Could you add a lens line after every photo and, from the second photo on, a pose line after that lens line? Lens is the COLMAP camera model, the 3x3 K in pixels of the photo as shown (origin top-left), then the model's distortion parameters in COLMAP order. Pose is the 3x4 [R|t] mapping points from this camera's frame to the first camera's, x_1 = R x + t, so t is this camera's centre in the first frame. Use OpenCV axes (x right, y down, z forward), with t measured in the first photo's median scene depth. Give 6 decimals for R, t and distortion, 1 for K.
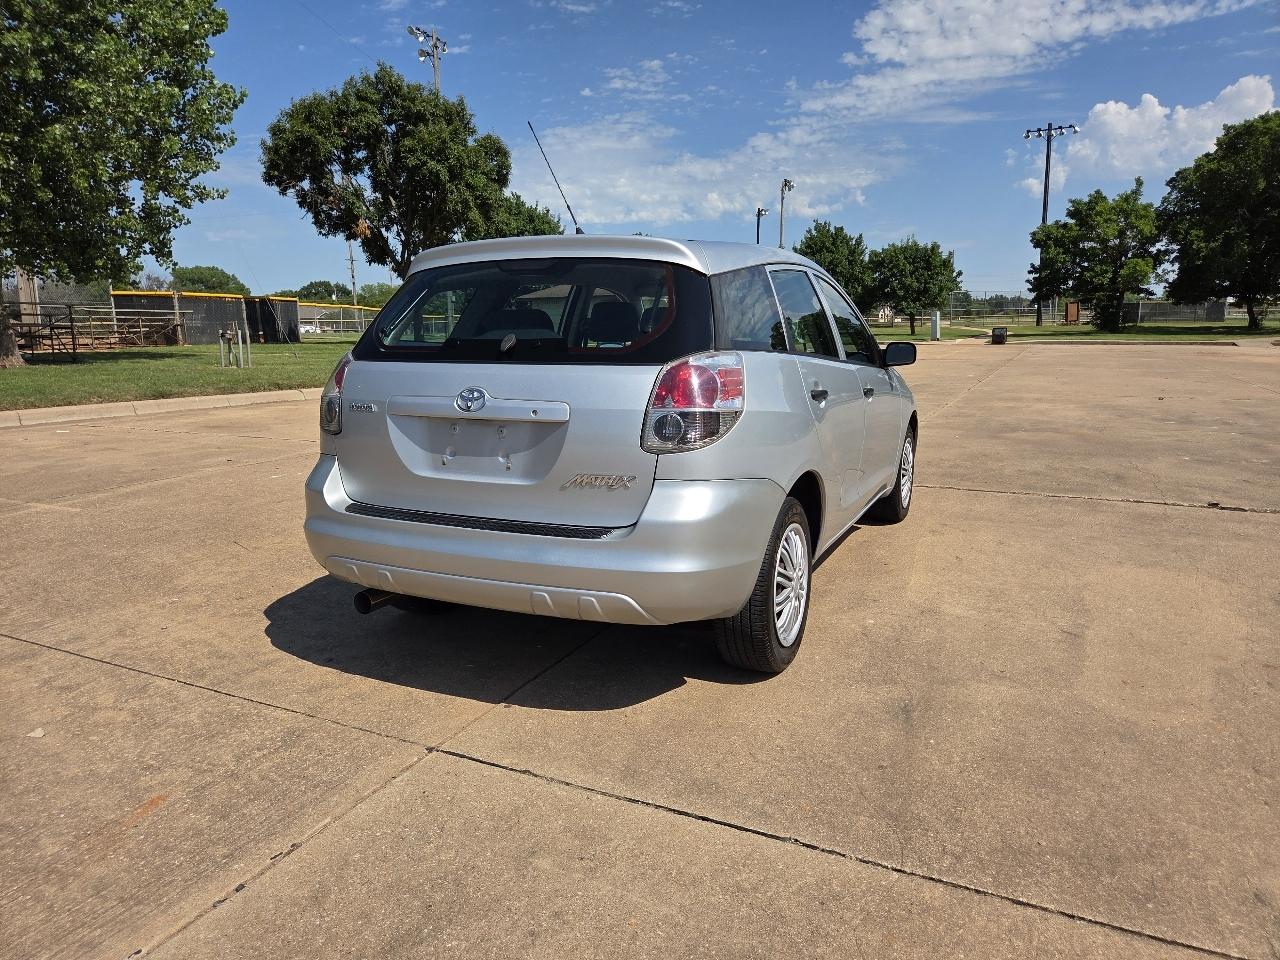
lens RADIAL K [[856.8, 0, 642.1], [0, 856.8, 480.5], [0, 0, 1]] dist [0.057921, -0.055076]
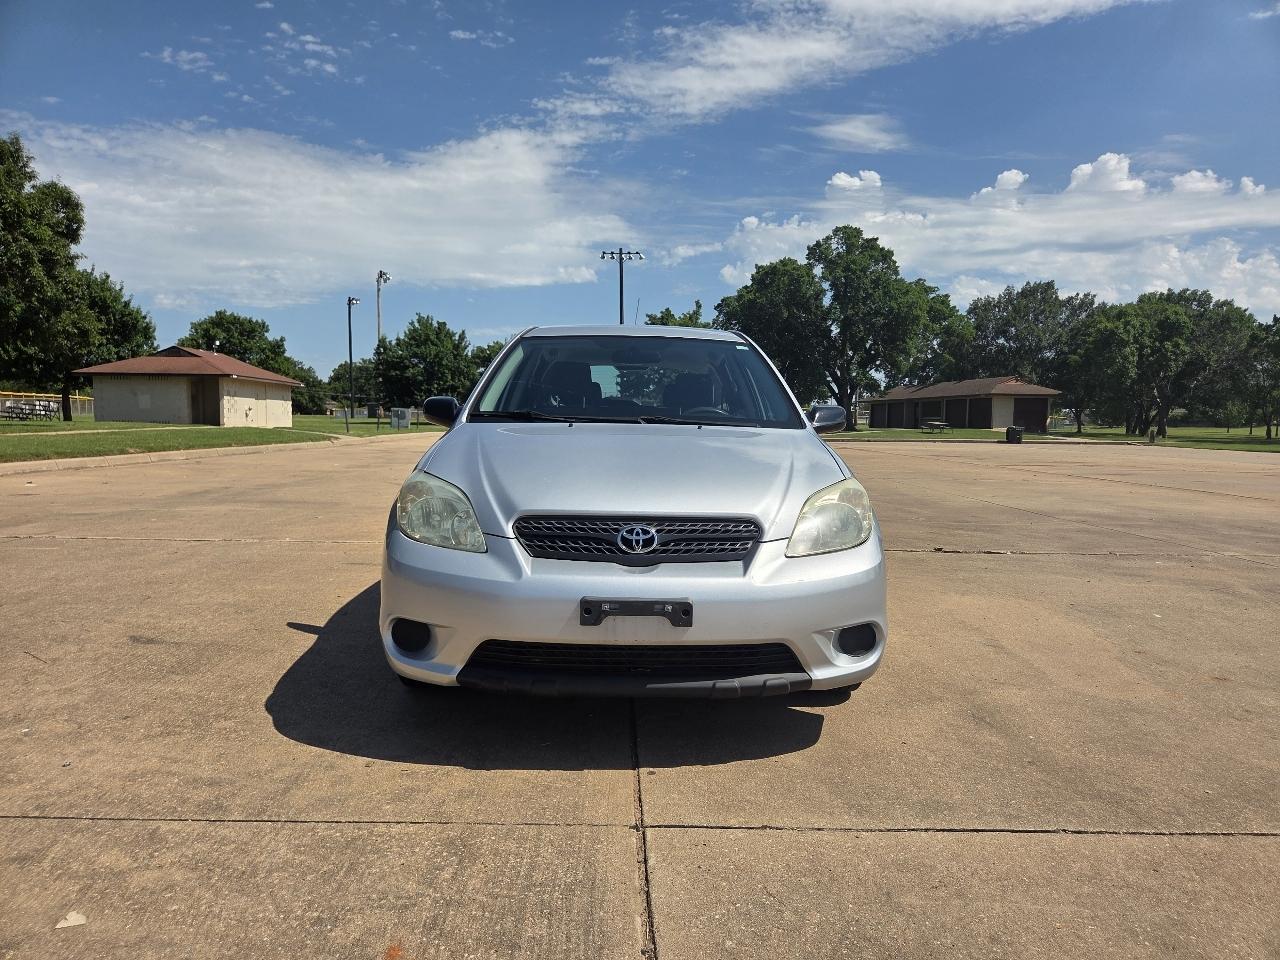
lens RADIAL K [[861.8, 0, 640.0], [0, 861.8, 480.0], [0, 0, 1]] dist [0.061540, -0.056558]
pose [[0.893899, -0.010307, 0.448150, -0.054807], [0.058579, 0.993849, -0.093987, 0.004057], [-0.444425, 0.110267, 0.889004, 0.015992]]
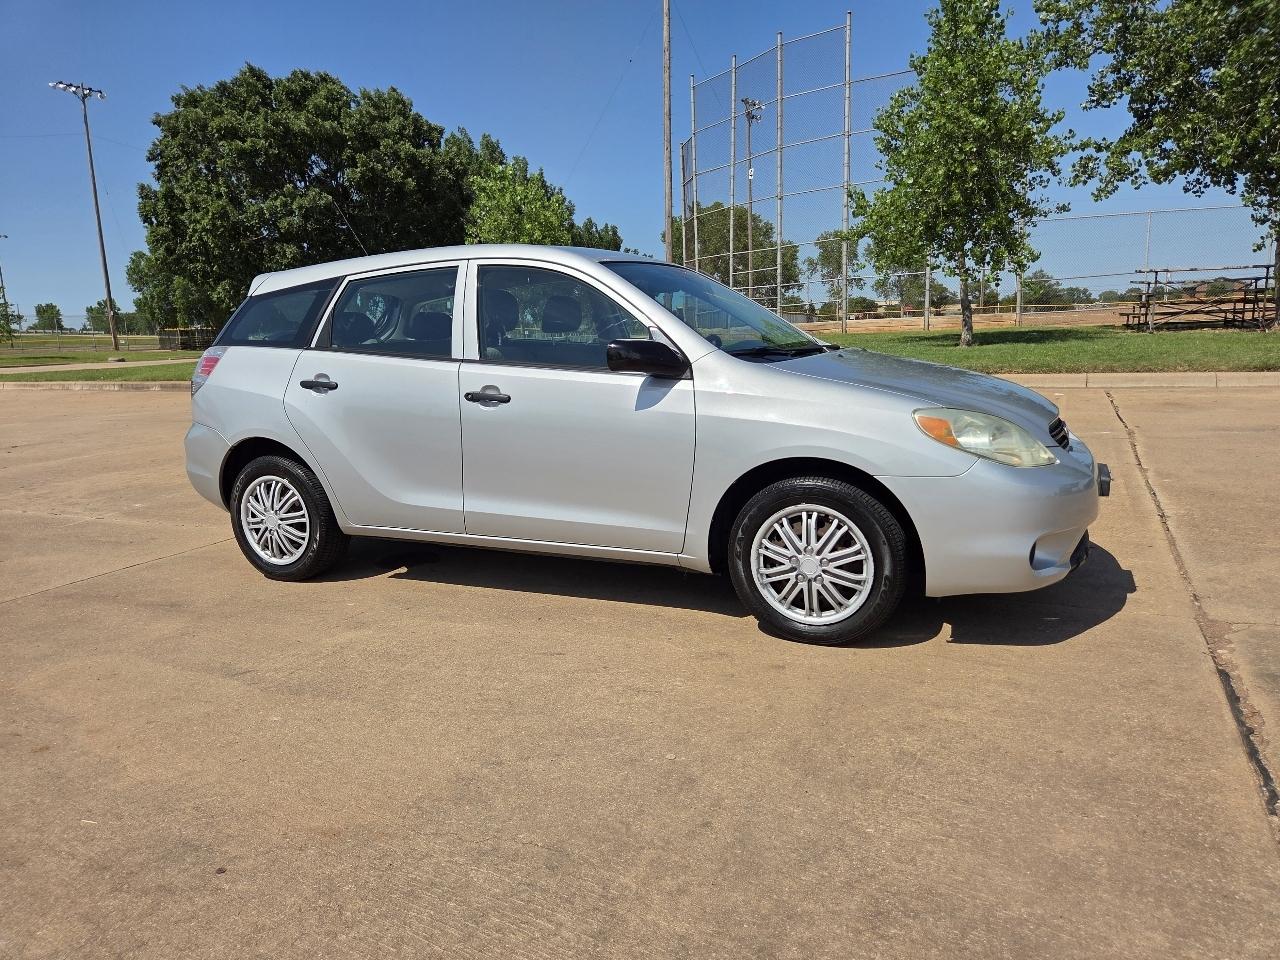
lens RADIAL K [[863.3, 0, 632.7], [0, 863.3, 480.0], [0, 0, 1]] dist [0.061814, -0.059822]
pose [[-0.003090, 0.182441, -0.983212, 0.159066], [-0.135302, 0.974099, 0.181176, -0.028069], [0.990800, 0.133591, 0.021674, 0.160147]]
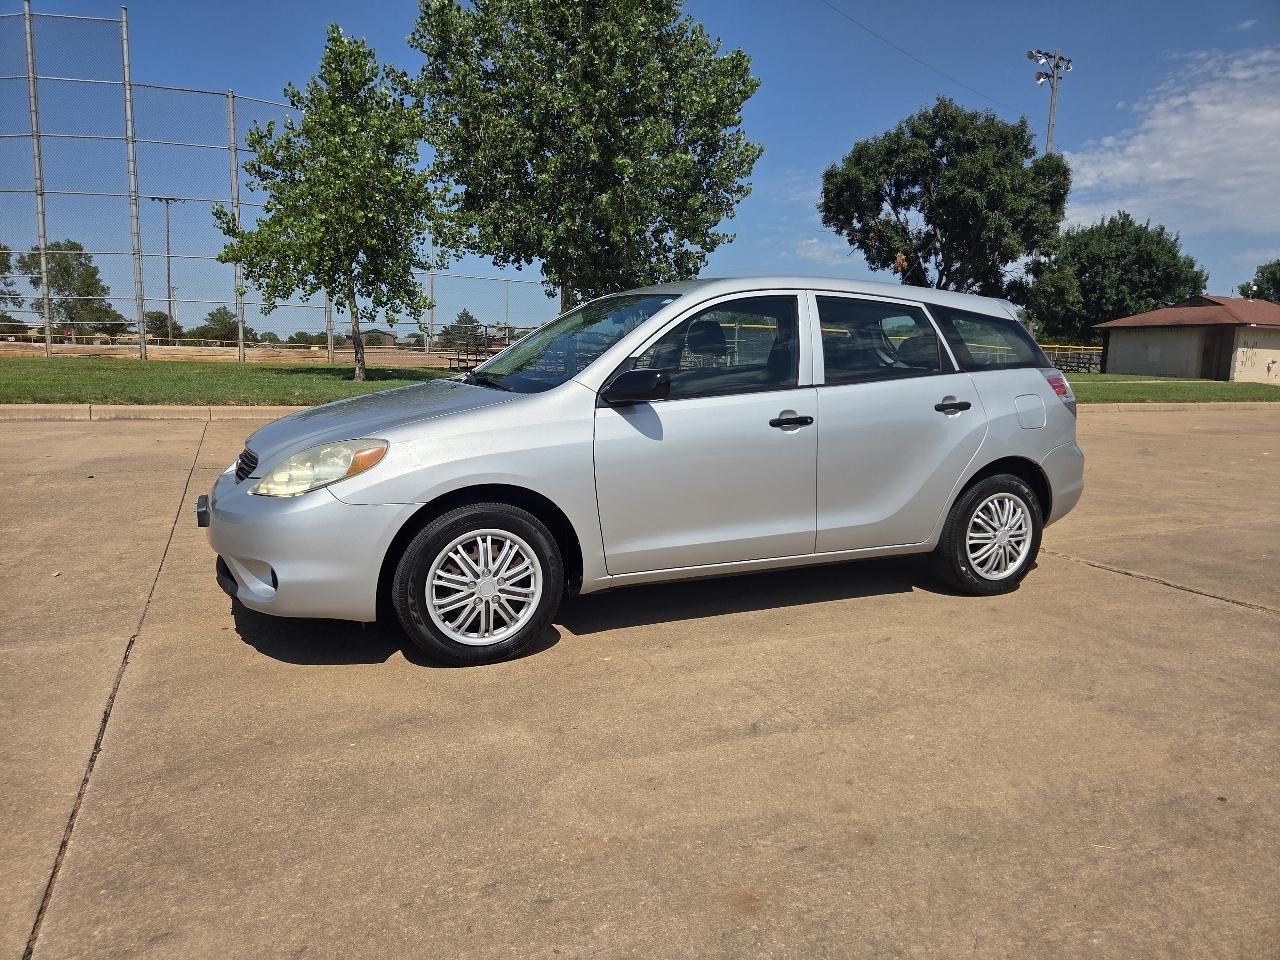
lens RADIAL K [[850.4, 0, 635.9], [0, 850.4, 474.0], [0, 0, 1]] dist [0.063817, -0.056840]
pose [[0.771868, 0.112927, -0.625673, 0.103541], [-0.139372, 0.990217, 0.006786, -0.005429], [0.620318, 0.081963, 0.780056, 0.035326]]
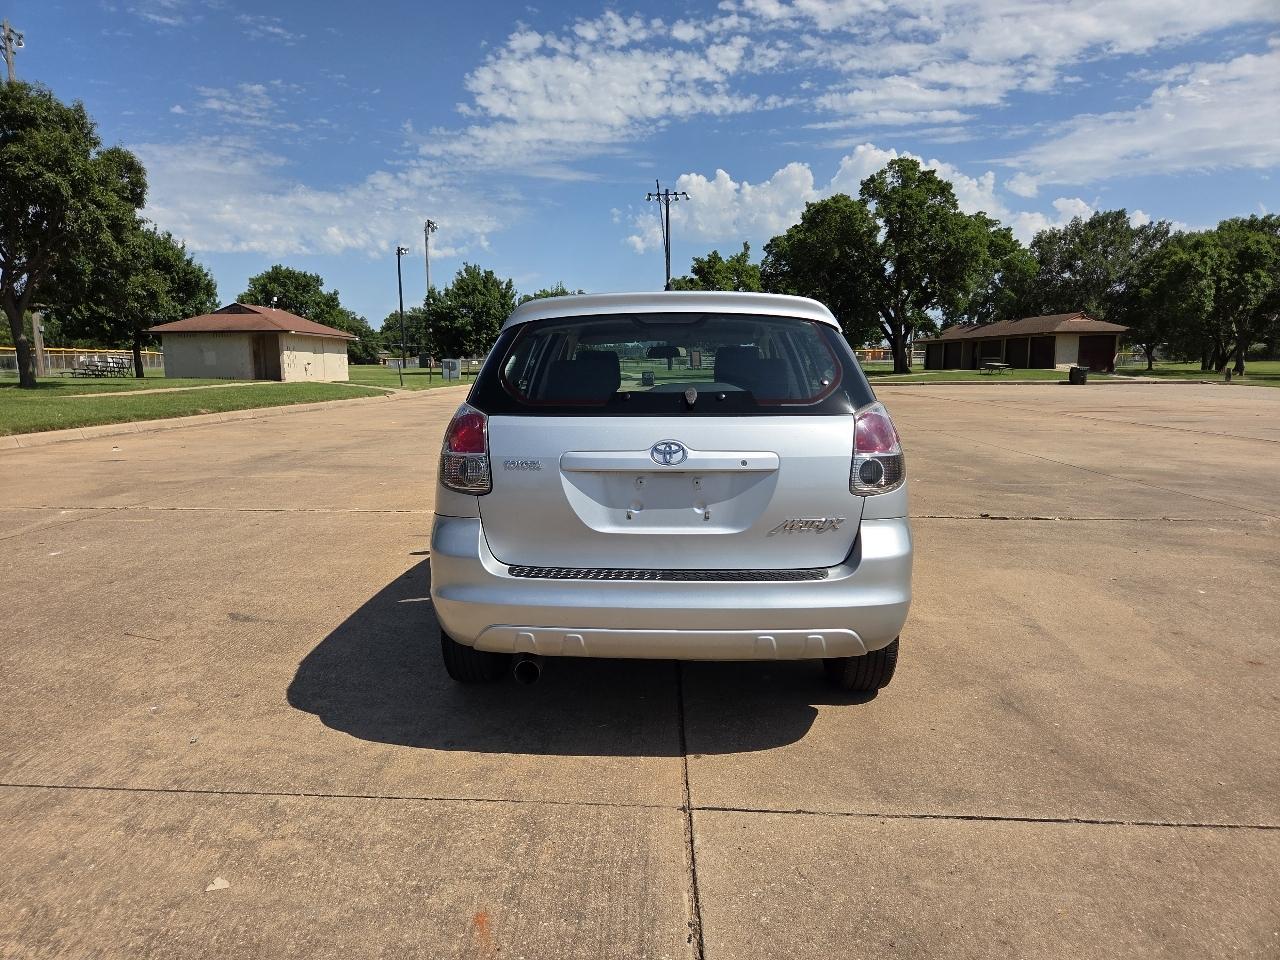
lens RADIAL K [[861.9, 0, 624.2], [0, 861.9, 480.2], [0, 0, 1]] dist [0.059374, -0.052469]
pose [[0.924211, -0.046292, 0.379067, -0.057863], [0.063760, 0.997398, -0.033653, -0.002864], [-0.376523, 0.055272, 0.924757, 0.008007]]
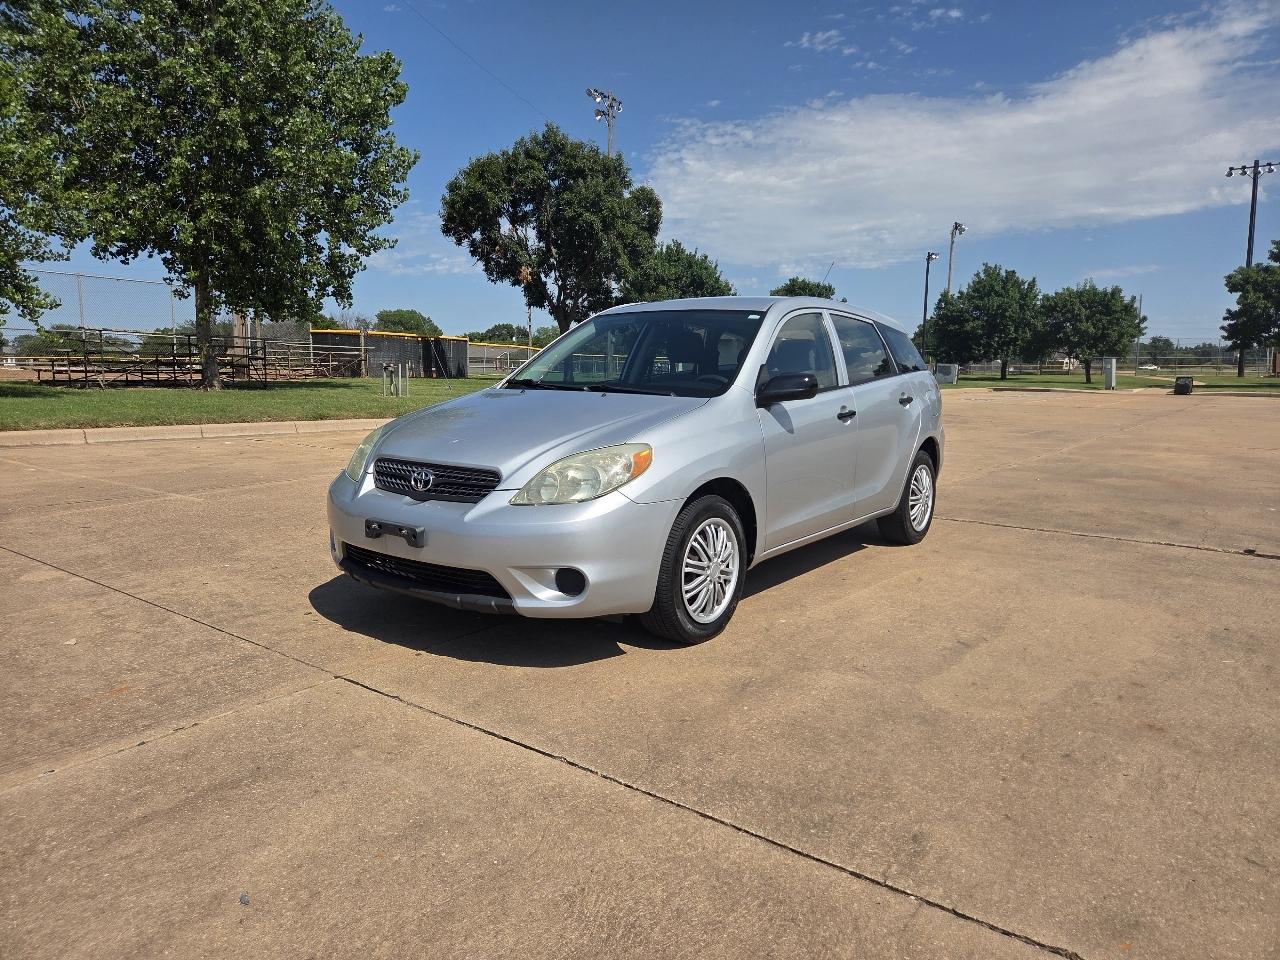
lens RADIAL K [[848.3, 0, 640.0], [0, 848.3, 480.0], [0, 0, 1]] dist [0.077861, -0.076264]
pose [[0.981032, 0.043548, -0.188892, 0.035020], [-0.052599, 0.997682, -0.043170, 0.005121], [0.186574, 0.052287, 0.981049, -0.012609]]
